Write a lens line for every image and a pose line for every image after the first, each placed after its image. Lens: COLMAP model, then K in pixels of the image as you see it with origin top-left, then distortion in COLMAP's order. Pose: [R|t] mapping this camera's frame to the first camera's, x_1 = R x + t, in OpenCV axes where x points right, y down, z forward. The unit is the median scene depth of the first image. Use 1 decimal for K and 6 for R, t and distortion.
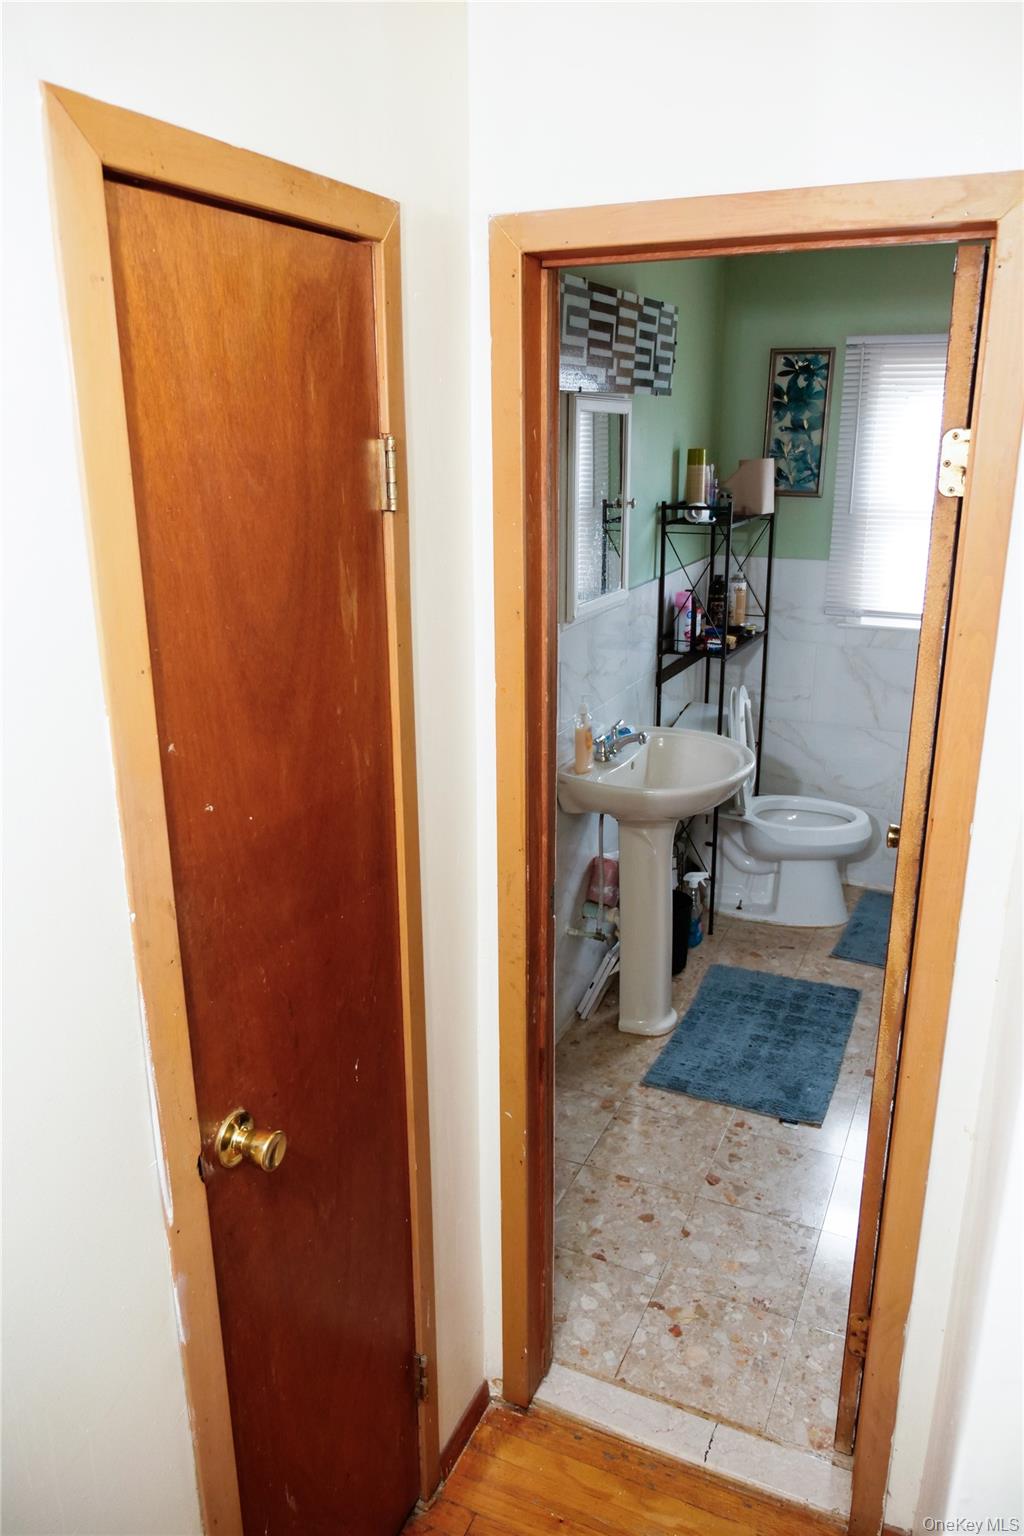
lens RADIAL K [[1097.9, 0, 530.7], [0, 1097.9, 763.4], [0, 0, 1]] dist [-0.000682, -0.042588]
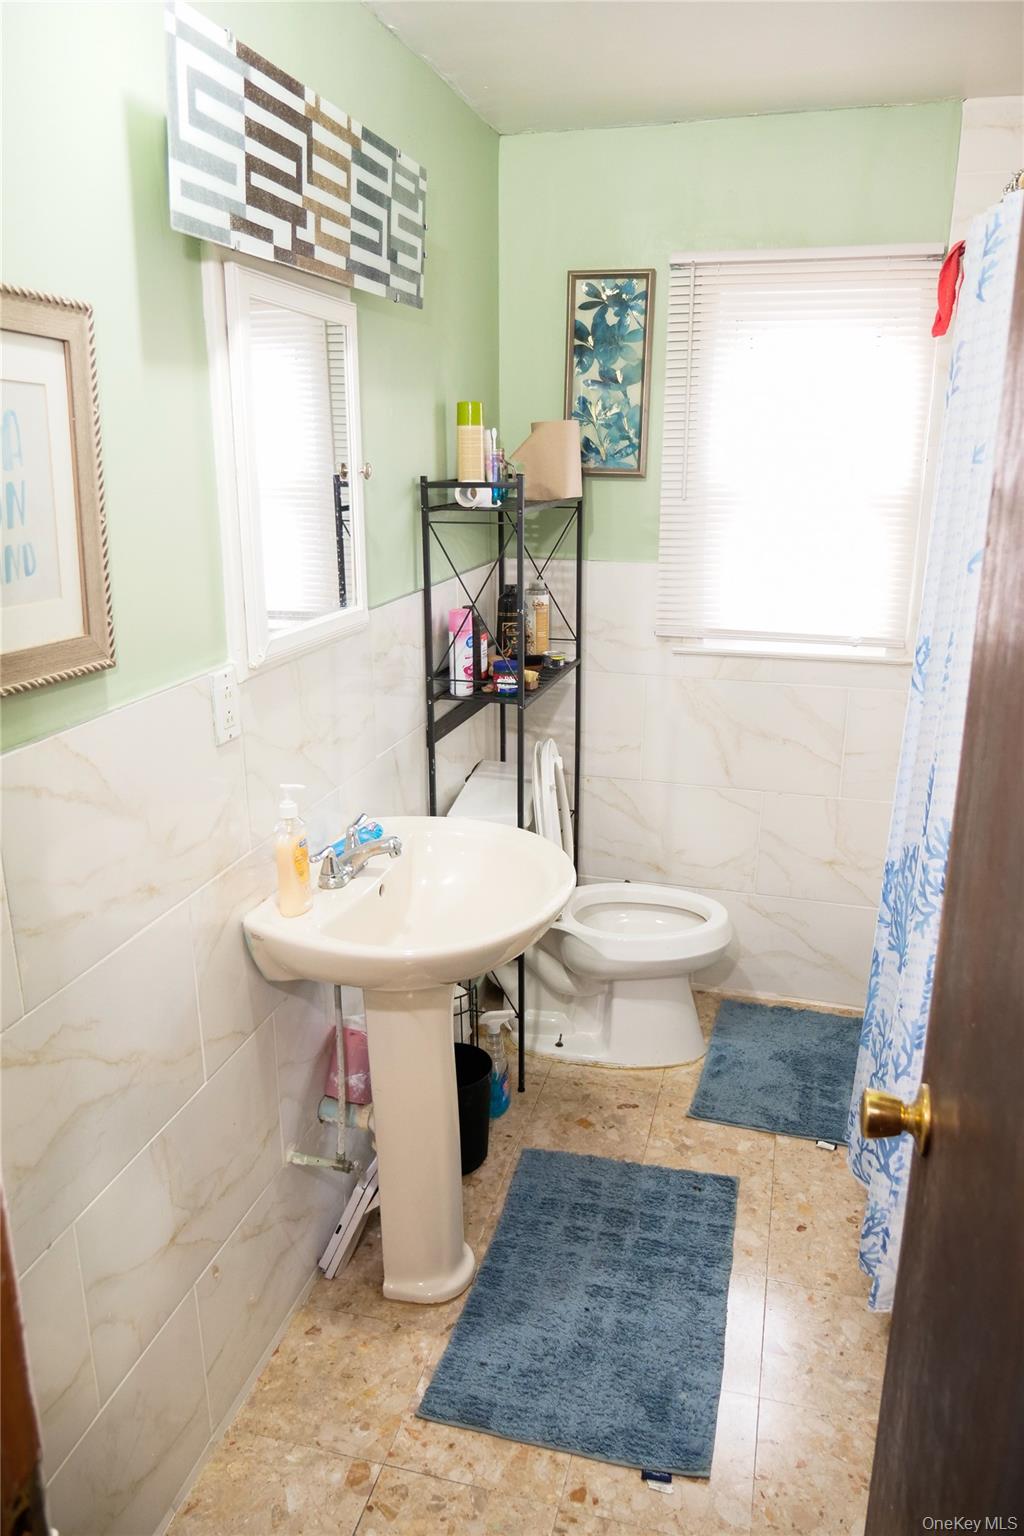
lens RADIAL K [[1097.9, 0, 530.7], [0, 1097.9, 763.4], [0, 0, 1]] dist [-0.000682, -0.042588]
pose [[0.984630, -0.042079, 0.169507, 0.062824], [0.044733, 0.998929, -0.011865, -0.049882], [-0.168826, 0.019265, 0.985458, 0.318371]]
